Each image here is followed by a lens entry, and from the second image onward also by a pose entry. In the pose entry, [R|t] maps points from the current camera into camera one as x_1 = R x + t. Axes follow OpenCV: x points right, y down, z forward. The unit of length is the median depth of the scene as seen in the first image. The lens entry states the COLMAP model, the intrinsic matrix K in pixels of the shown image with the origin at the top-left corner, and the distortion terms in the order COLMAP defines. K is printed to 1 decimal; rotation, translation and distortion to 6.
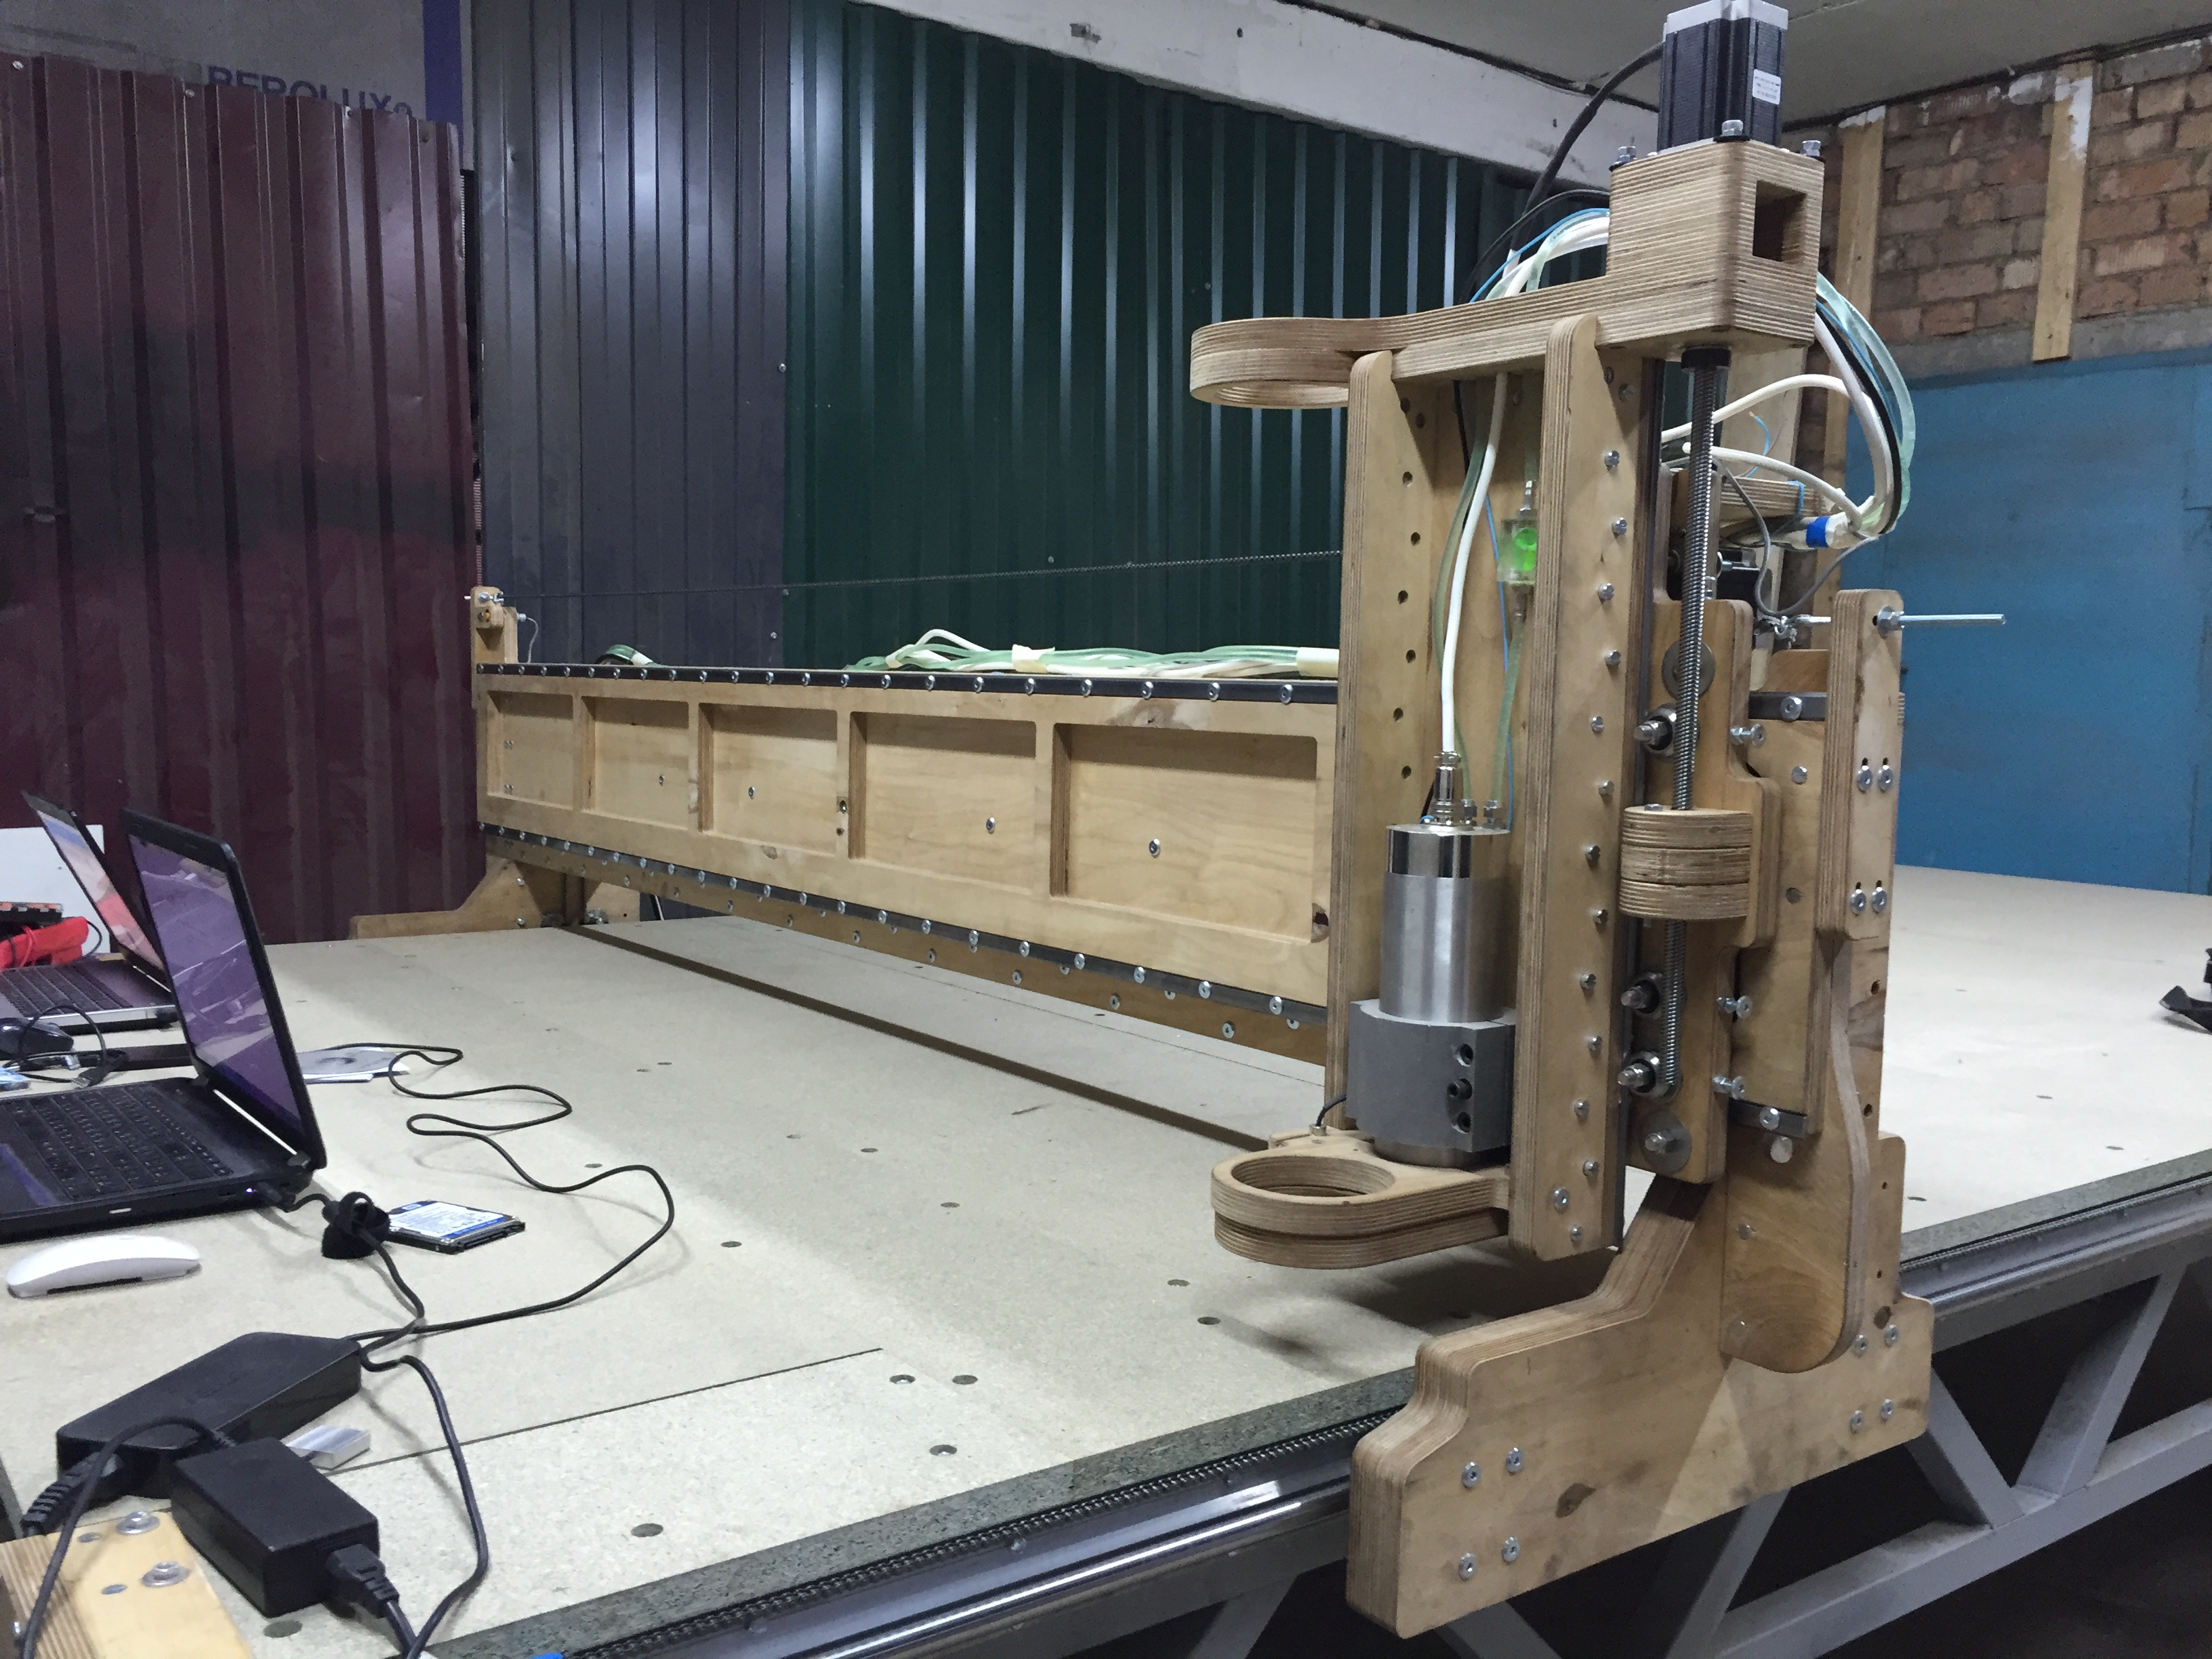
lens RADIAL K [[1926.2, 0, 1103.6], [0, 1926.2, 838.7], [0, 0, 1]] dist [0.051755, -0.040391]
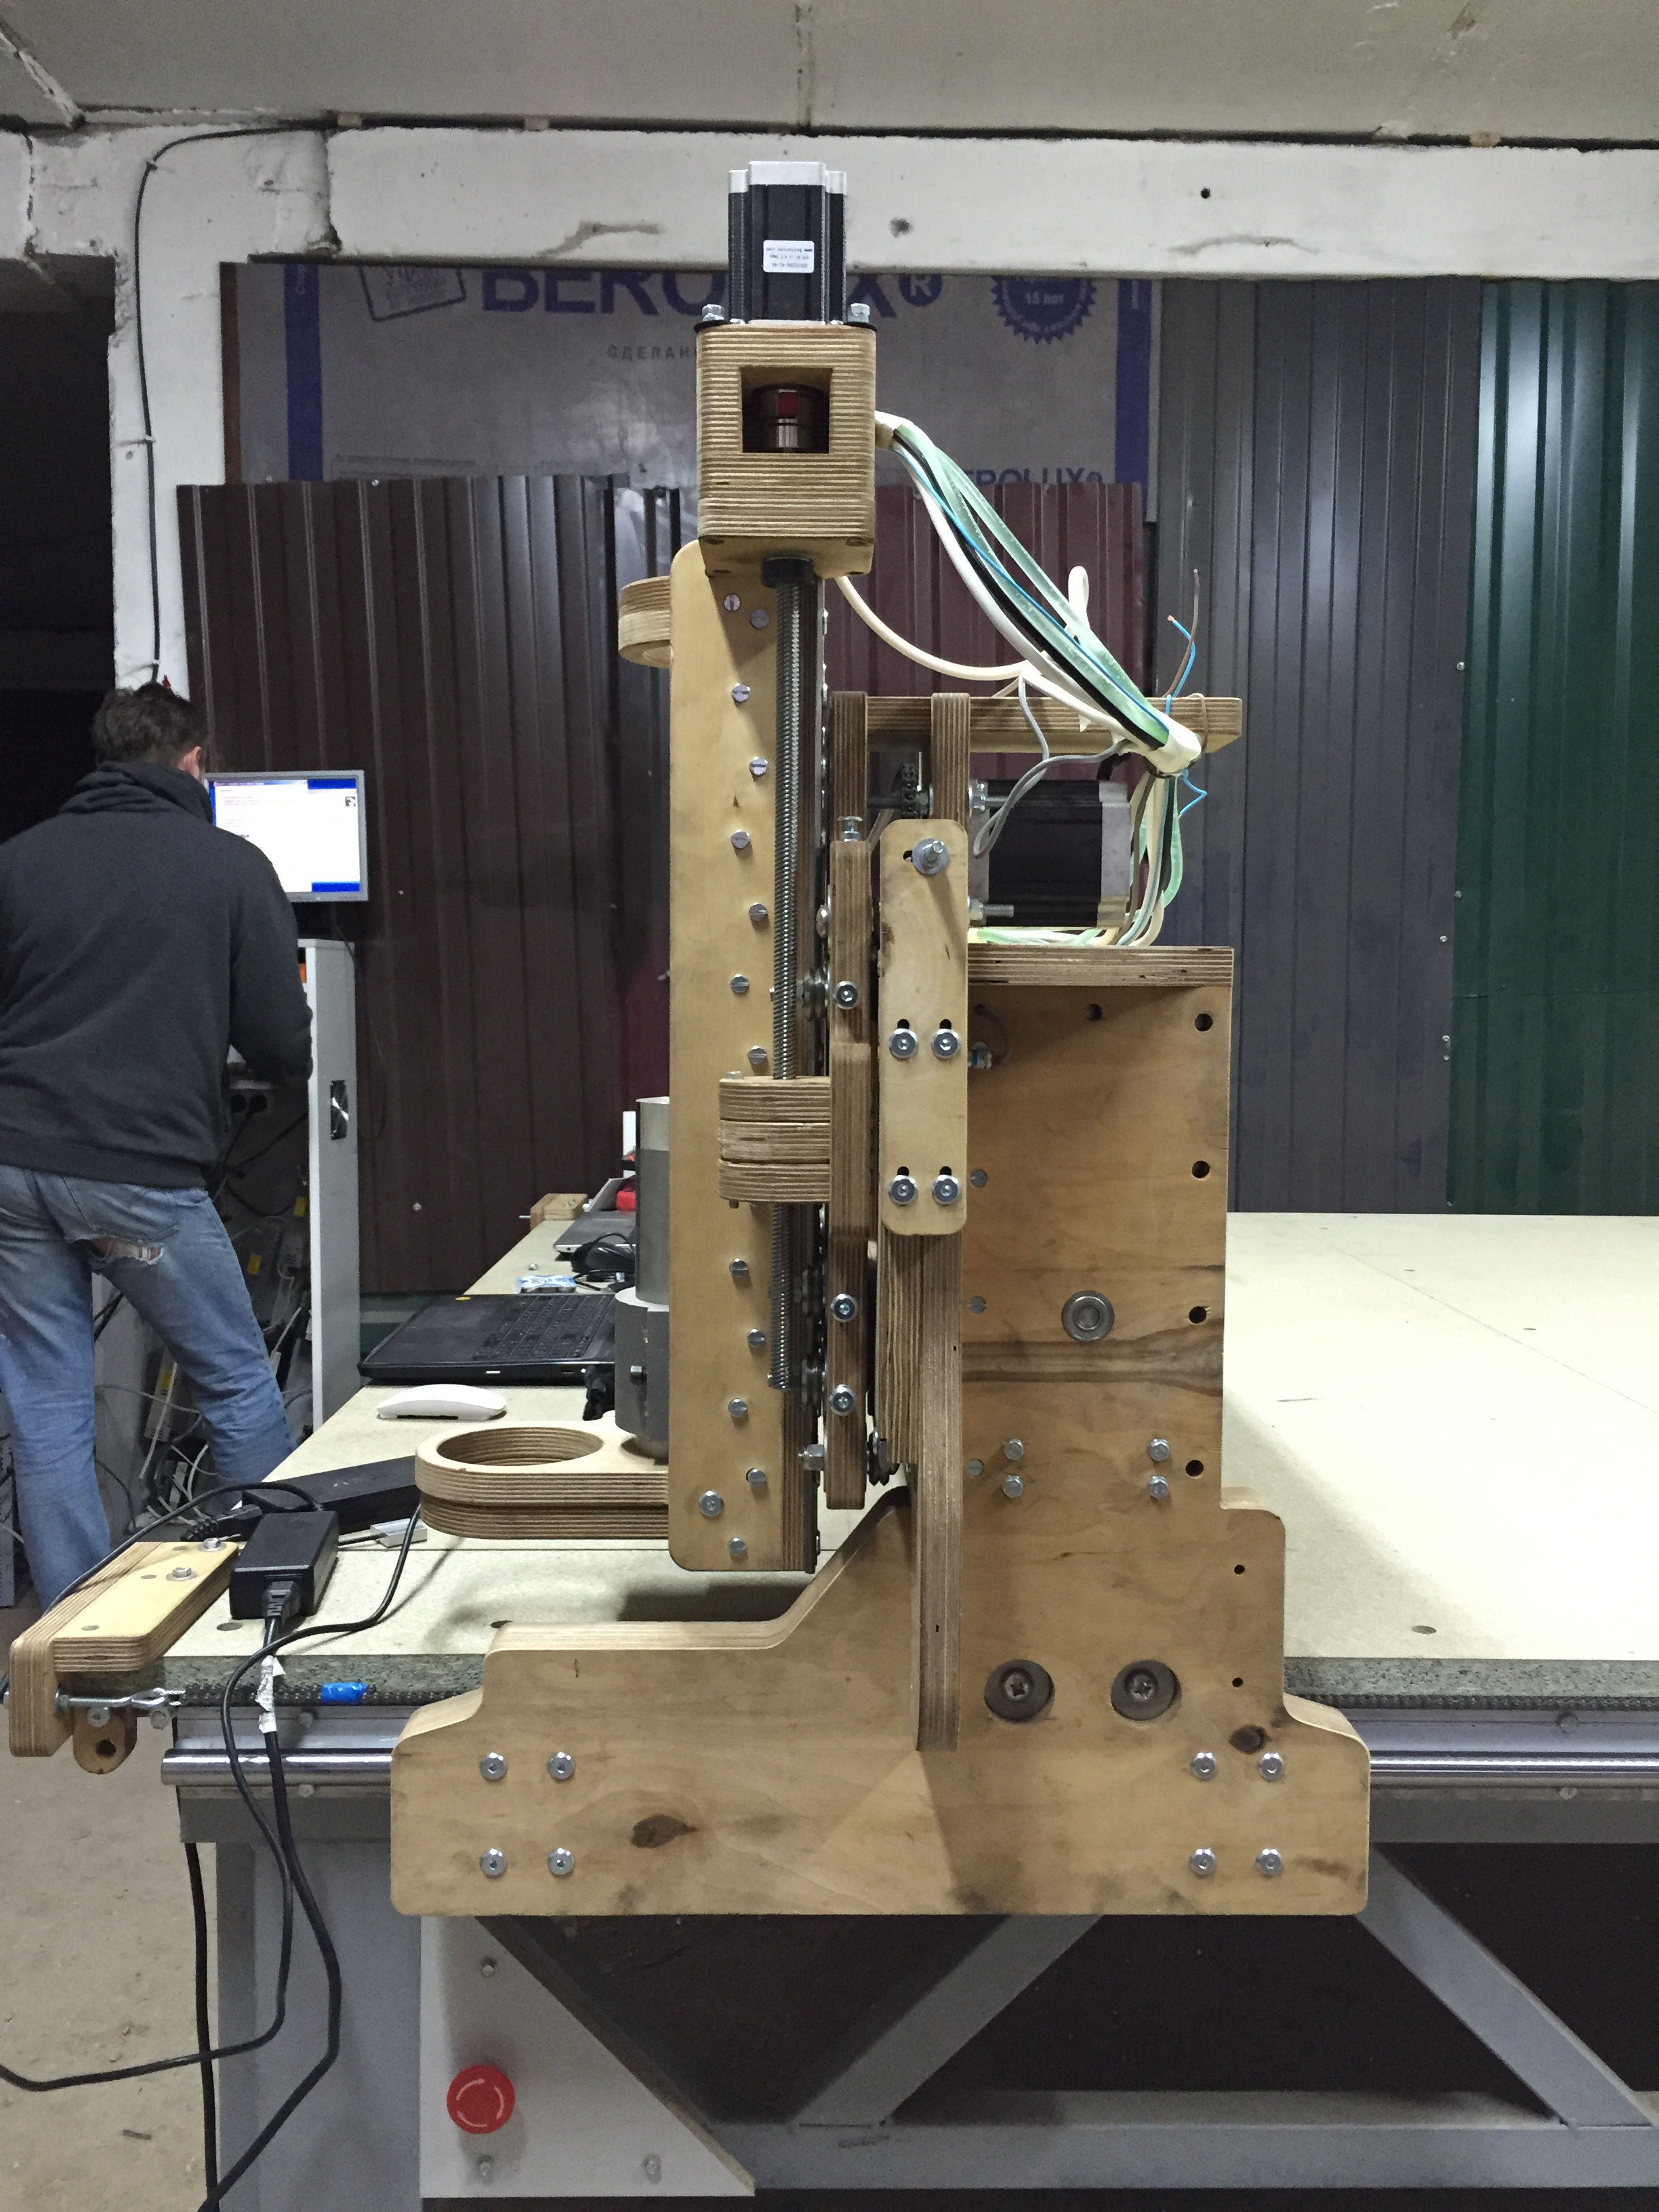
lens RADIAL K [[1926.2, 0, 848.4], [0, 1926.2, 1115.2], [0, 0, 1]] dist [0.051755, -0.040391]
pose [[0.804449, 0.021077, -0.593648, 0.822698], [-0.038403, 0.999125, -0.016567, 0.014671], [0.592779, 0.036125, 0.804554, 0.296931]]
